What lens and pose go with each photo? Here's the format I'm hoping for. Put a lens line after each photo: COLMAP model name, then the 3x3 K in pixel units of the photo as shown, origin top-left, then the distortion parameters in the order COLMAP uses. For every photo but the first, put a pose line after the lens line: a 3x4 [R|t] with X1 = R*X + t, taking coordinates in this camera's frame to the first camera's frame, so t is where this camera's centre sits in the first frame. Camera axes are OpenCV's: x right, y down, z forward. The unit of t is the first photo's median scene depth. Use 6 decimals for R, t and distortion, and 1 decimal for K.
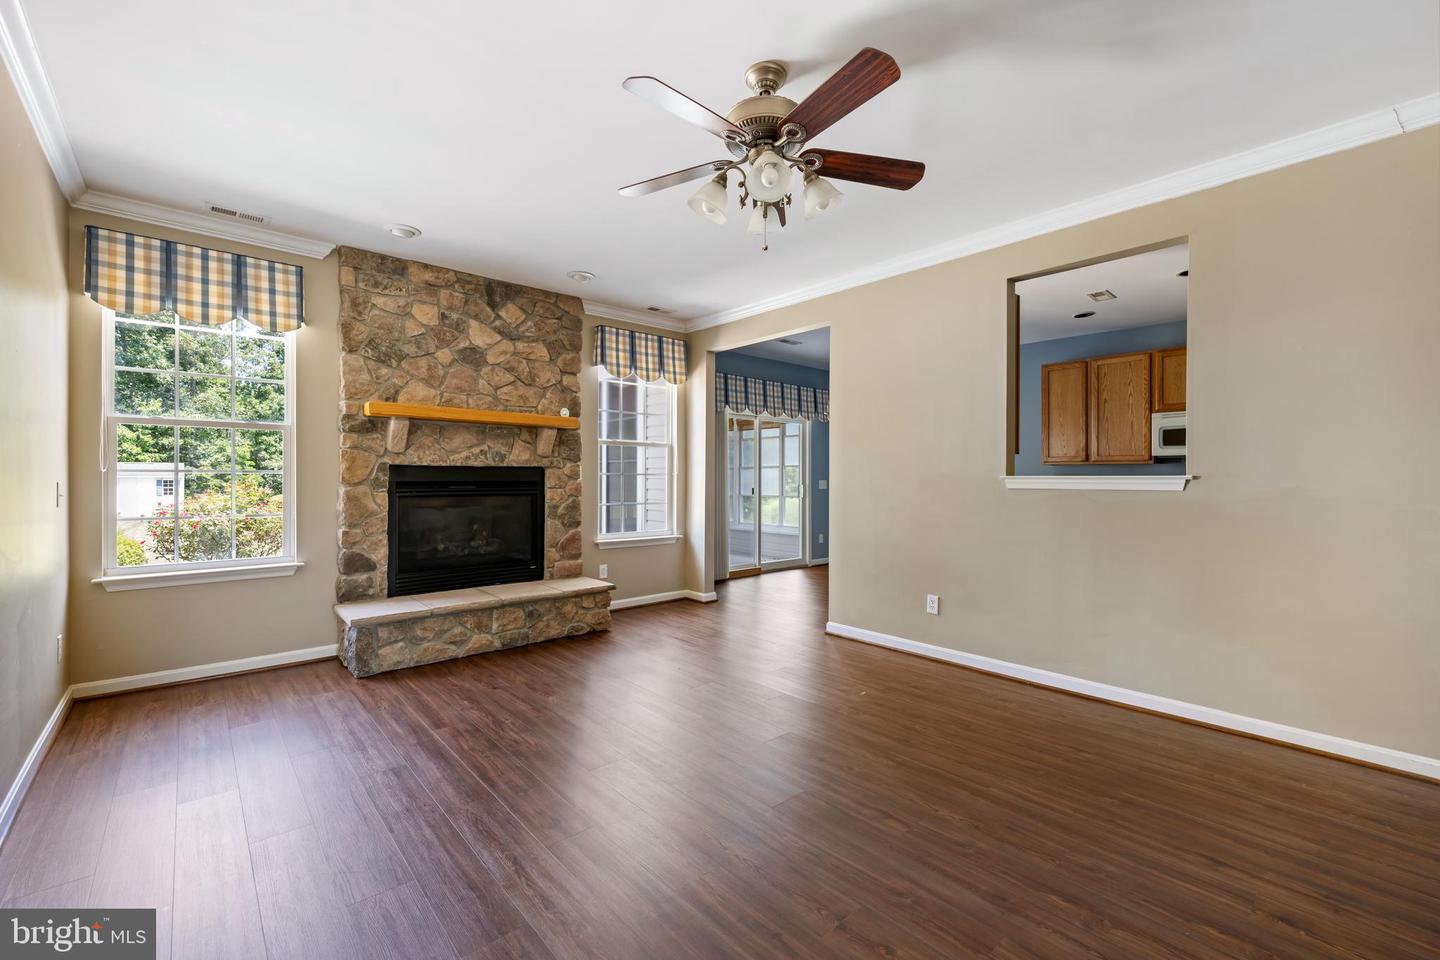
lens RADIAL K [[610.6, 0, 719.3], [0, 610.6, 480.9], [0, 0, 1]] dist [-0.003303, 0.000115]
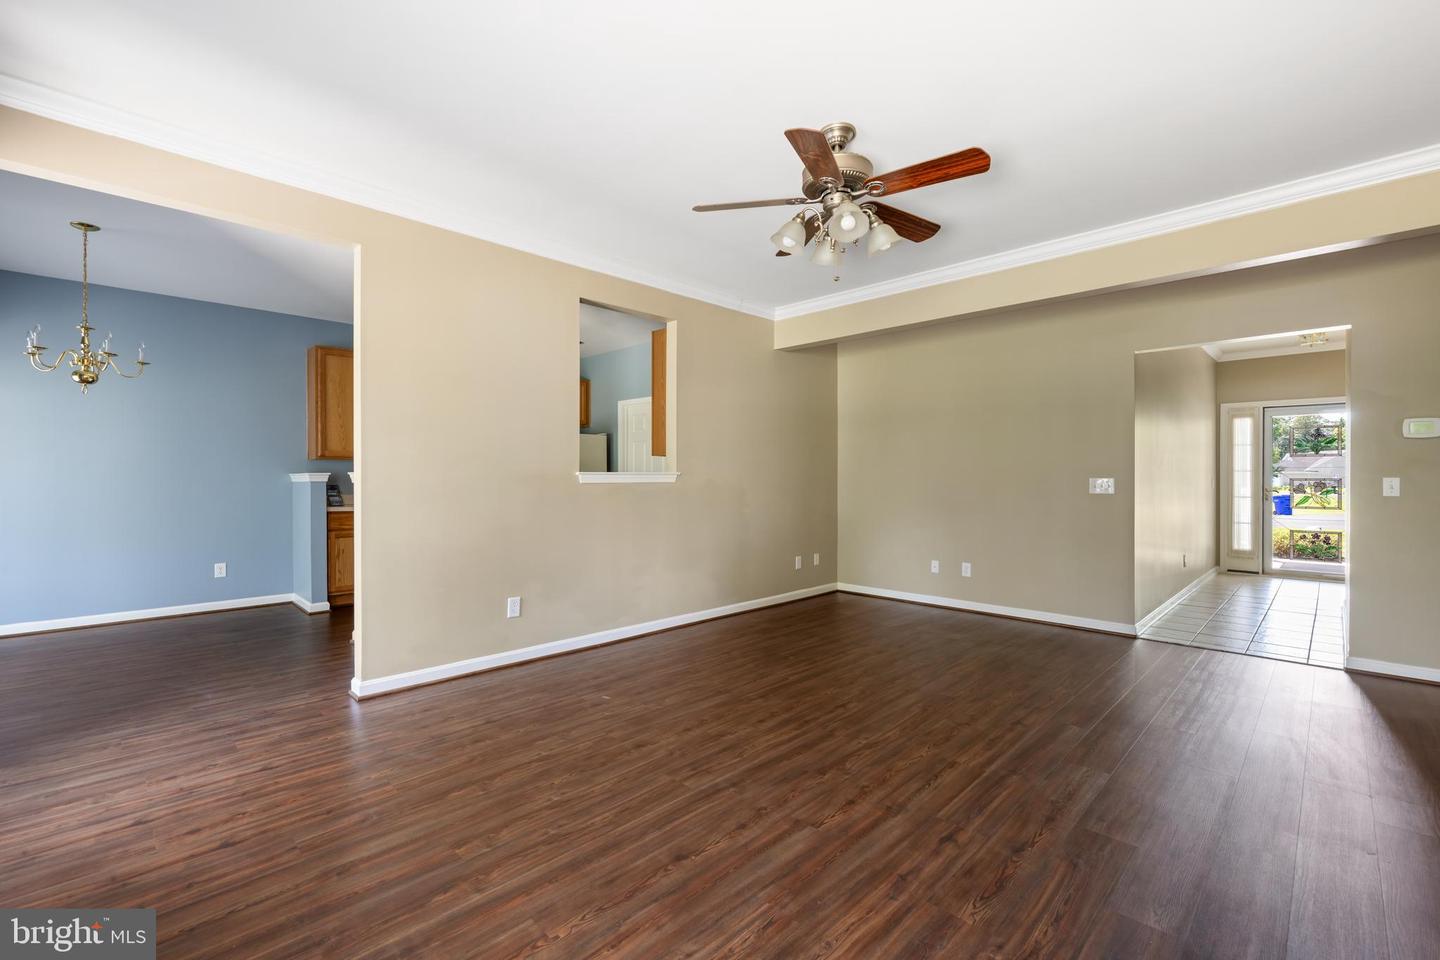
lens RADIAL K [[610.6, 0, 725.9], [0, 610.6, 480.6], [0, 0, 1]] dist [-0.003303, 0.000115]
pose [[-0.062998, -0.012704, 0.997933, -0.782400], [0.005523, 0.999899, 0.013078, -0.006407], [-0.997998, 0.006335, -0.062922, 0.926311]]
